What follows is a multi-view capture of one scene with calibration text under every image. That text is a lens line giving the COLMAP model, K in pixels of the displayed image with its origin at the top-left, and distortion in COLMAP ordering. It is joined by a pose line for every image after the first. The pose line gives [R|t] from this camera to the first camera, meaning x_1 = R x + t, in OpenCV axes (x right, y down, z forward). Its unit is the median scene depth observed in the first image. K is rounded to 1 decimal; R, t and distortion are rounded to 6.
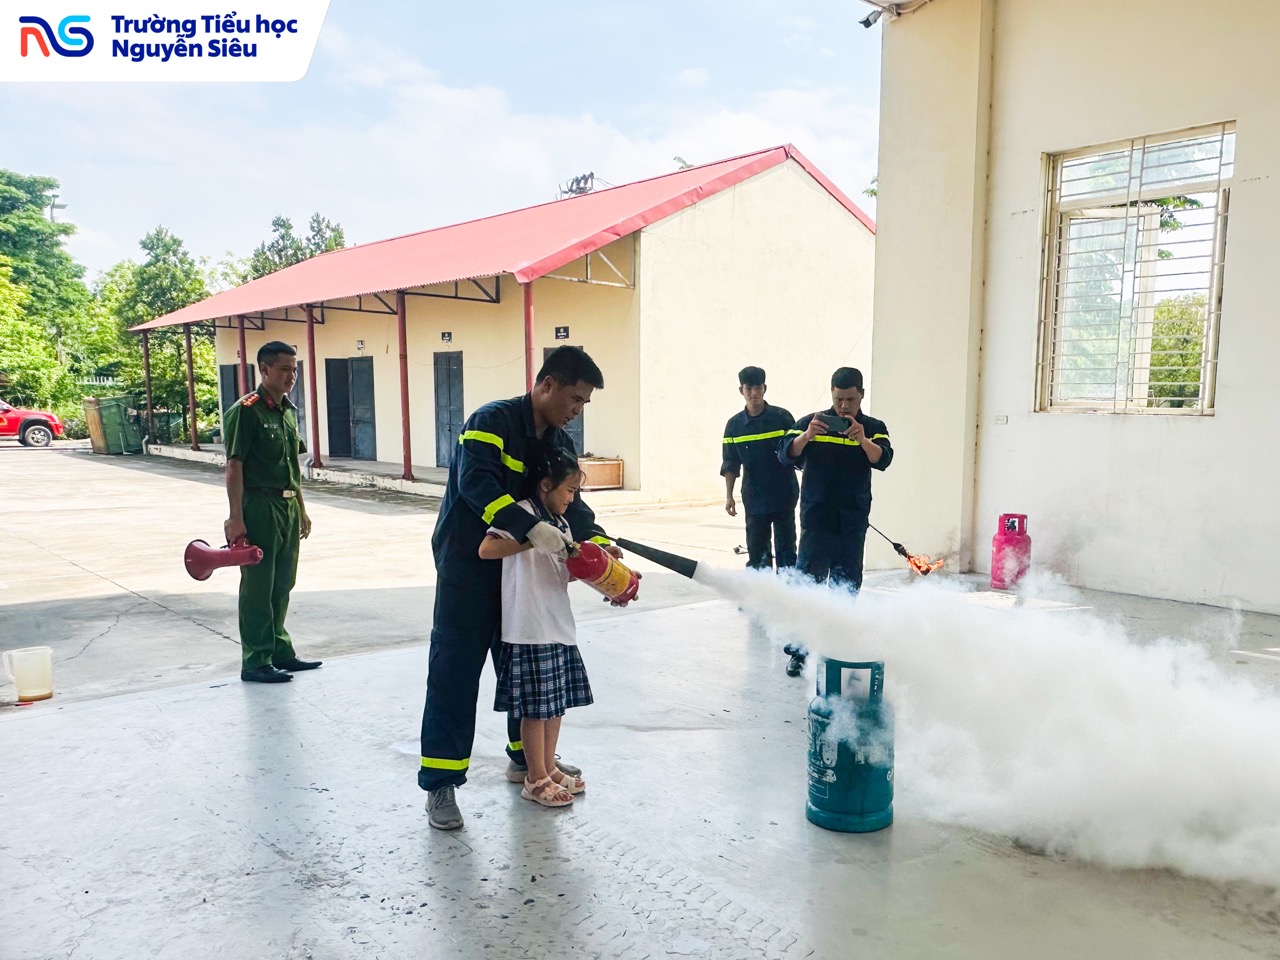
lens RADIAL K [[1006.3, 0, 746.2], [0, 1006.3, 557.9], [0, 0, 1]] dist [-0.055822, 0.064110]
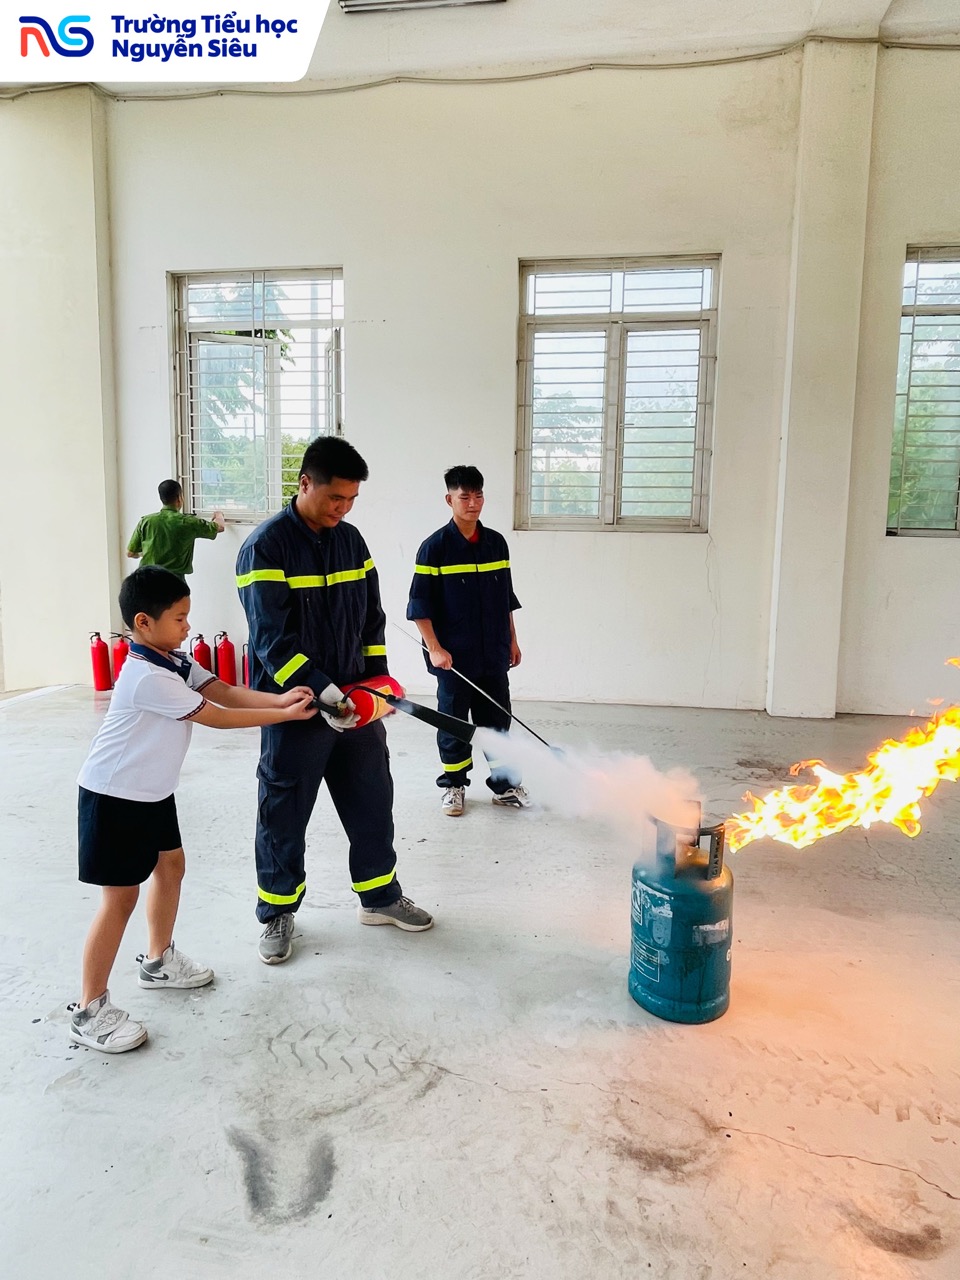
lens RADIAL K [[751.7, 0, 477.5], [0, 751.7, 617.3], [0, 0, 1]] dist [-0.017519, 0.002278]
pose [[0.785036, -0.075942, 0.614777, 0.045319], [0.083958, 0.996343, 0.015866, -0.033706], [-0.613734, 0.039161, 0.788541, 0.198138]]
